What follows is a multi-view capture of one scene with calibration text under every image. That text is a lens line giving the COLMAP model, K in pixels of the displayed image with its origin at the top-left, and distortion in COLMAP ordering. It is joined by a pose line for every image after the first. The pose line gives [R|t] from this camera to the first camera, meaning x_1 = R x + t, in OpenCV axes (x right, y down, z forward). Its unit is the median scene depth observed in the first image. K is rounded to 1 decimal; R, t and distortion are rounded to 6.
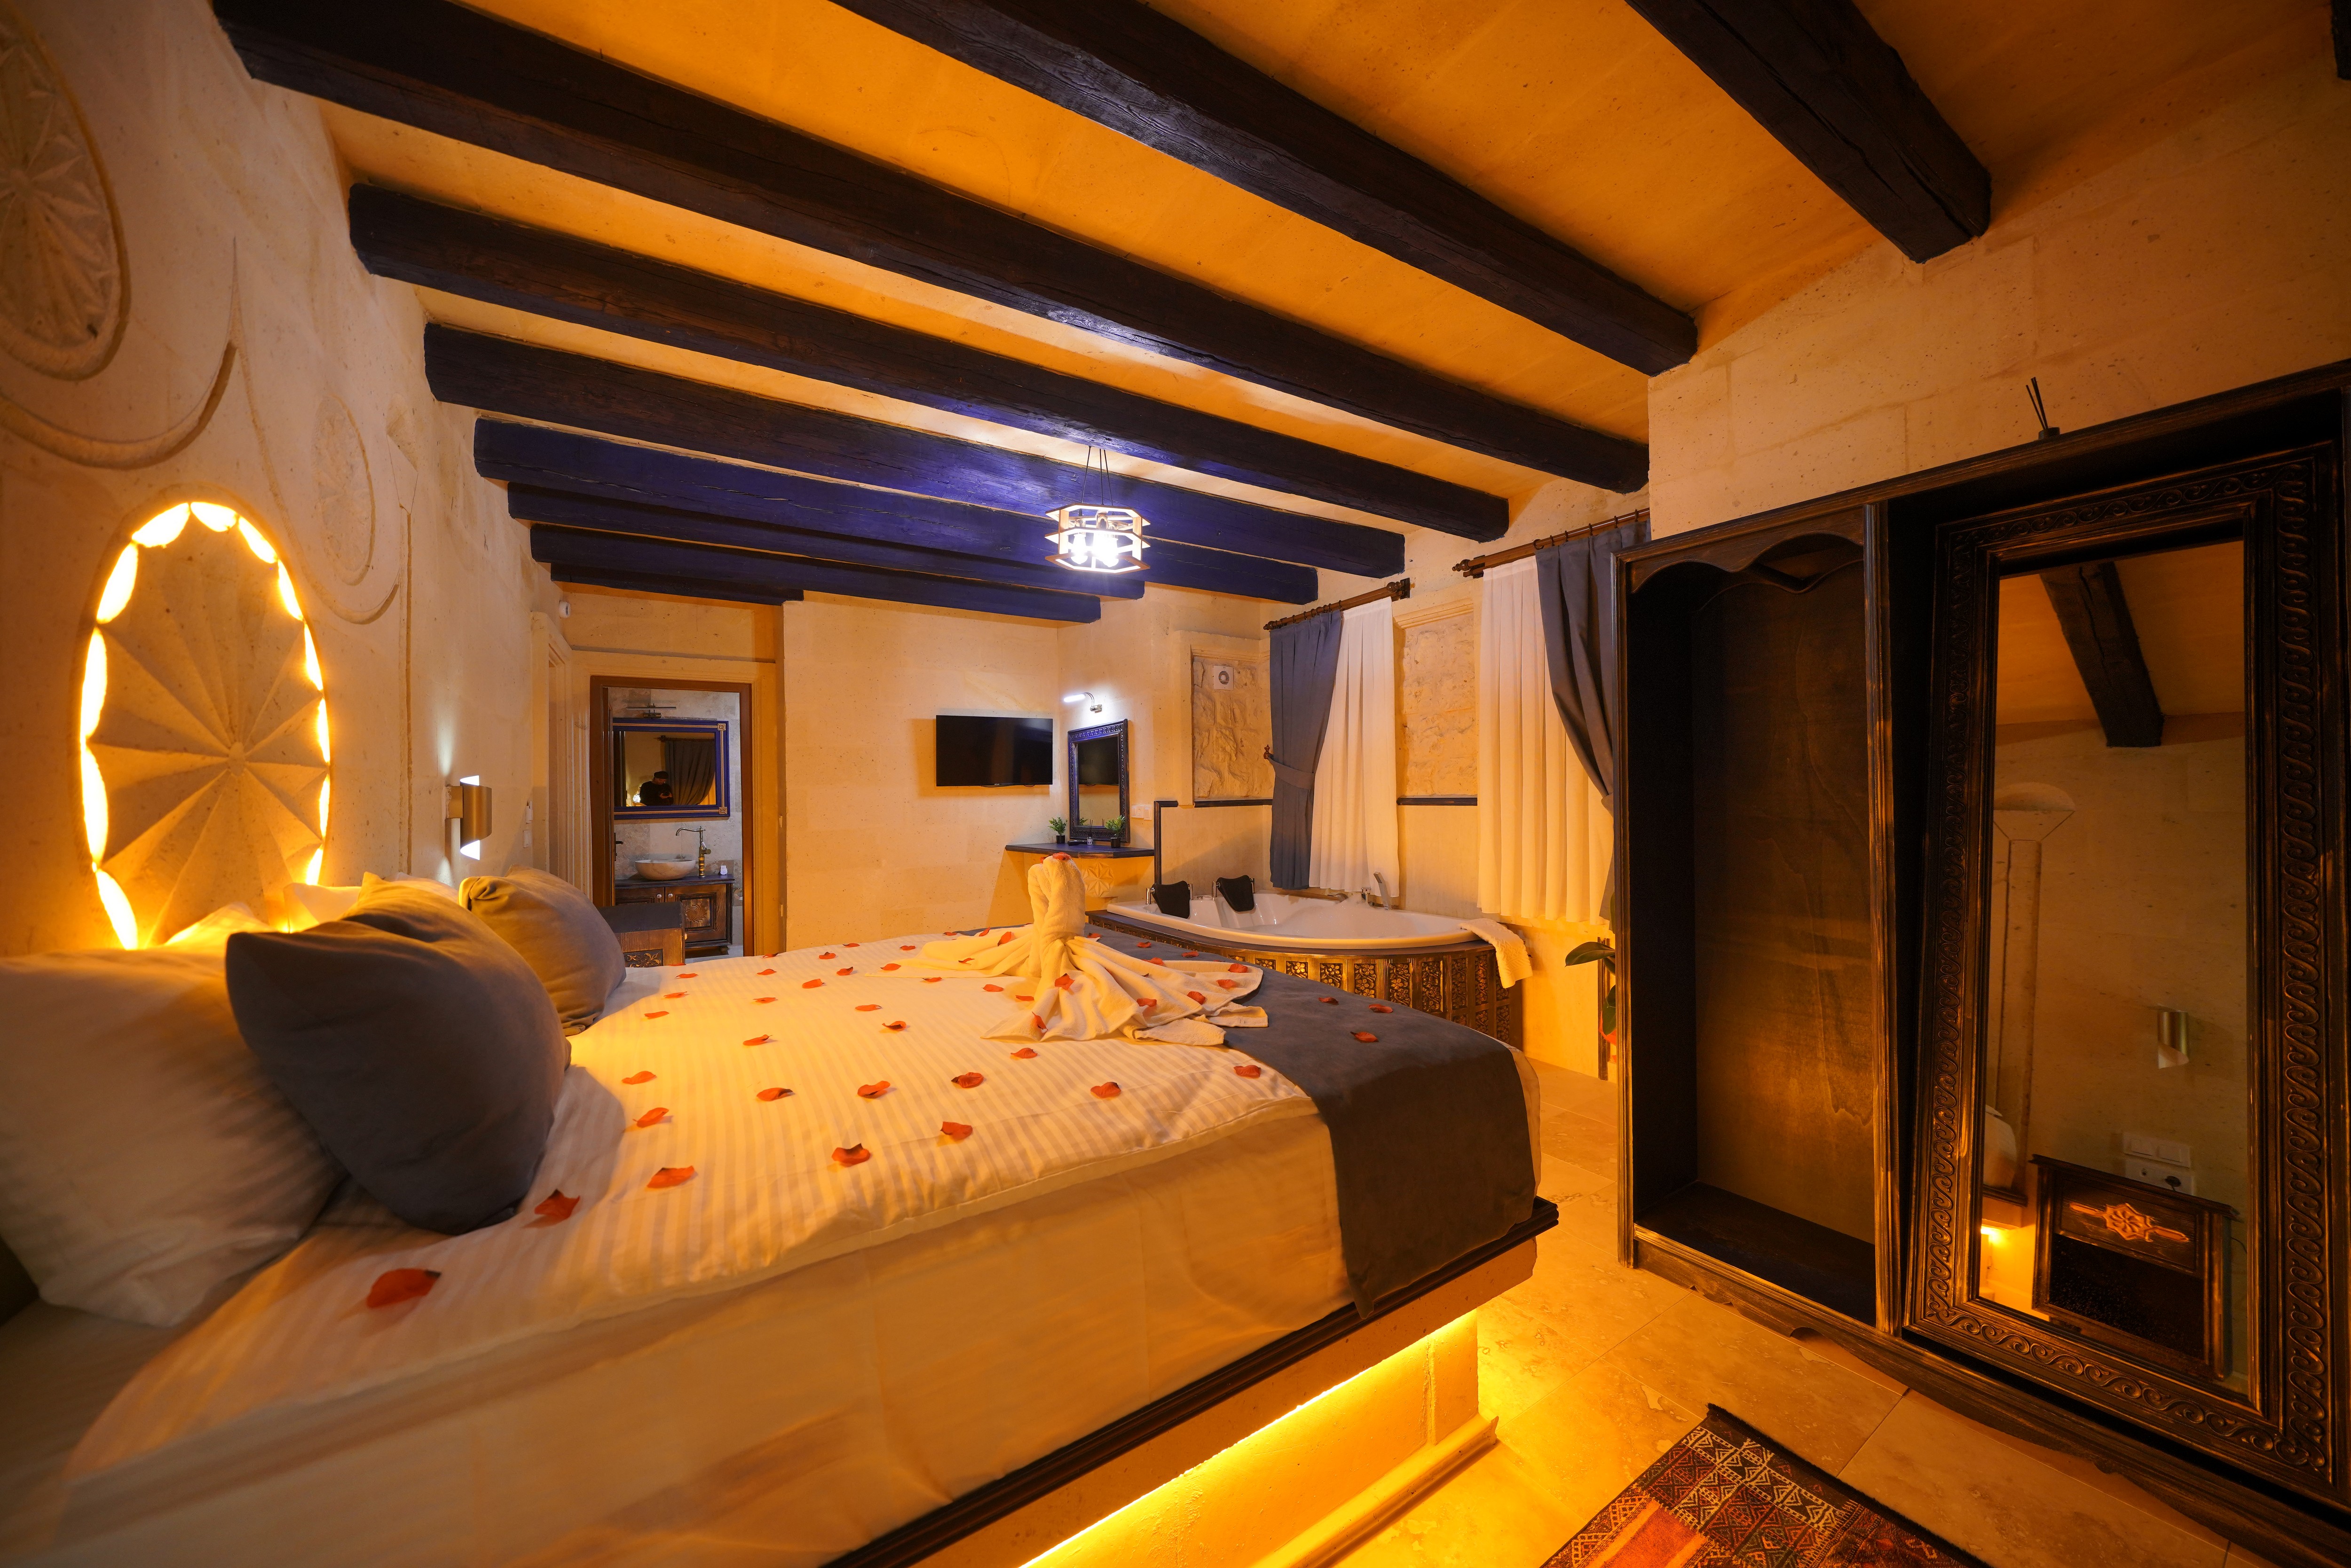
lens RADIAL K [[794.5, 0, 1173.7], [0, 794.5, 788.9], [0, 0, 1]] dist [-0.007407, 0.000472]
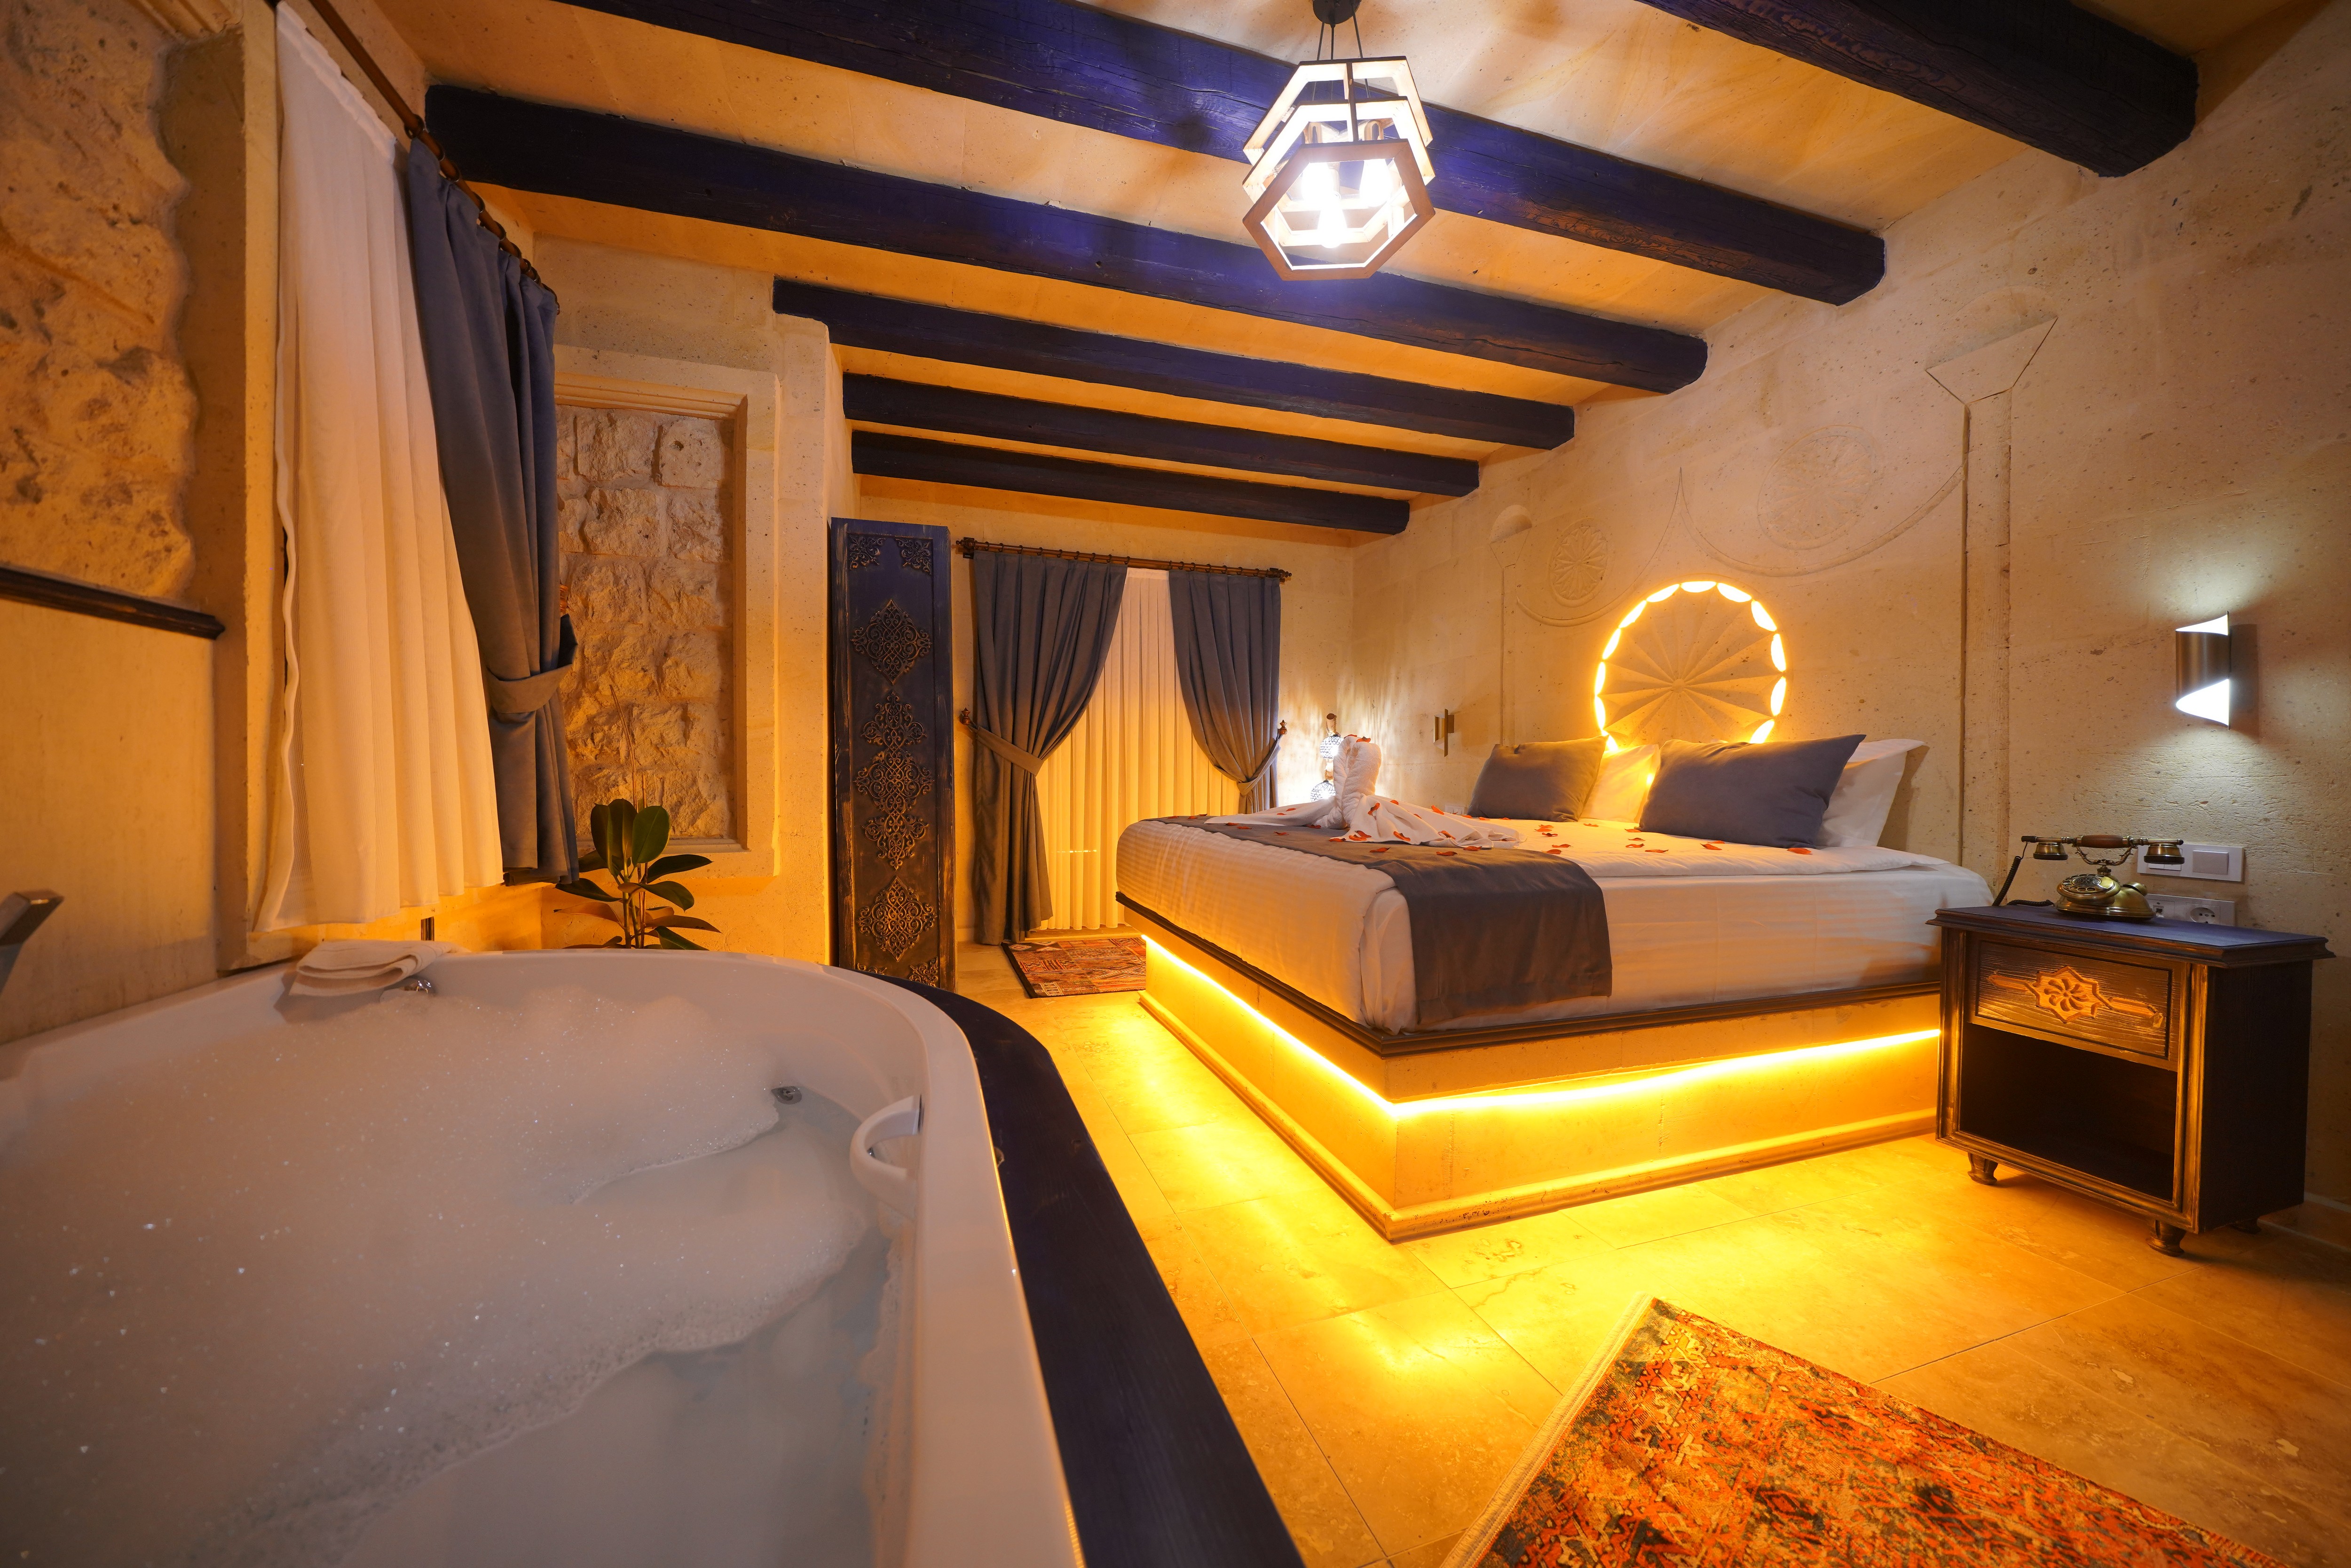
lens RADIAL K [[794.5, 0, 1173.7], [0, 794.5, 788.9], [0, 0, 1]] dist [-0.007407, 0.000472]
pose [[-0.968250, 0.003065, 0.249966, -0.067935], [0.005062, 0.999960, 0.007345, 0.063736], [-0.249933, 0.008377, -0.968227, 0.910393]]
